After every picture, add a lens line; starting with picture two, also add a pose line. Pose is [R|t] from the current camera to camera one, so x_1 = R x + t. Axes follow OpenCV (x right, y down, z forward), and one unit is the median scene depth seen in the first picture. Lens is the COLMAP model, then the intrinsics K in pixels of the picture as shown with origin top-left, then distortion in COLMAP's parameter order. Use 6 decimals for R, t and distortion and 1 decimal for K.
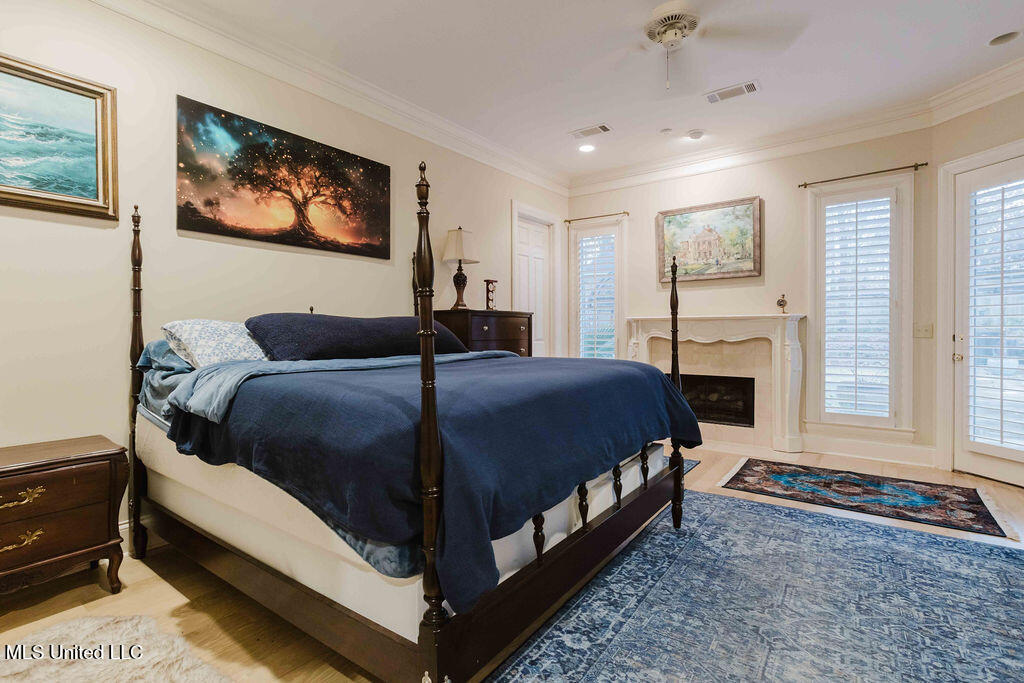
lens RADIAL K [[484.0, 0, 510.6], [0, 484.0, 334.8], [0, 0, 1]] dist [-0.001716, 0.001233]
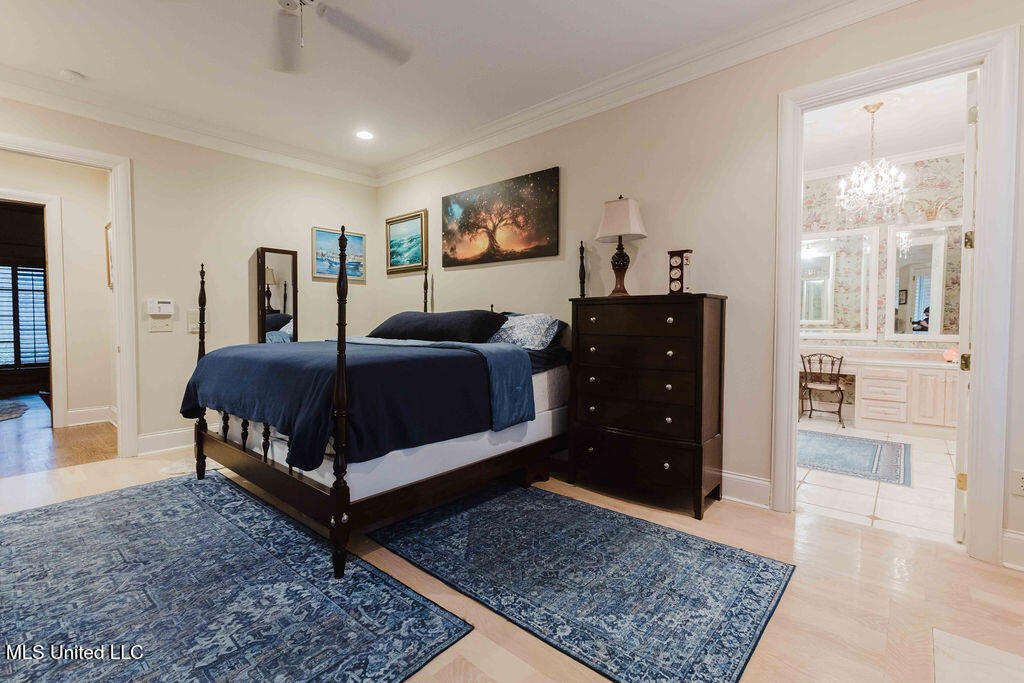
lens RADIAL K [[454.6, 0, 510.4], [0, 454.6, 340.1], [0, 0, 1]] dist [0.000241, 0.000494]
pose [[-0.077833, 0.049661, -0.995729, 1.116693], [-0.008818, 0.998685, 0.050498, -0.026668], [0.996927, 0.012711, -0.077293, 1.431365]]
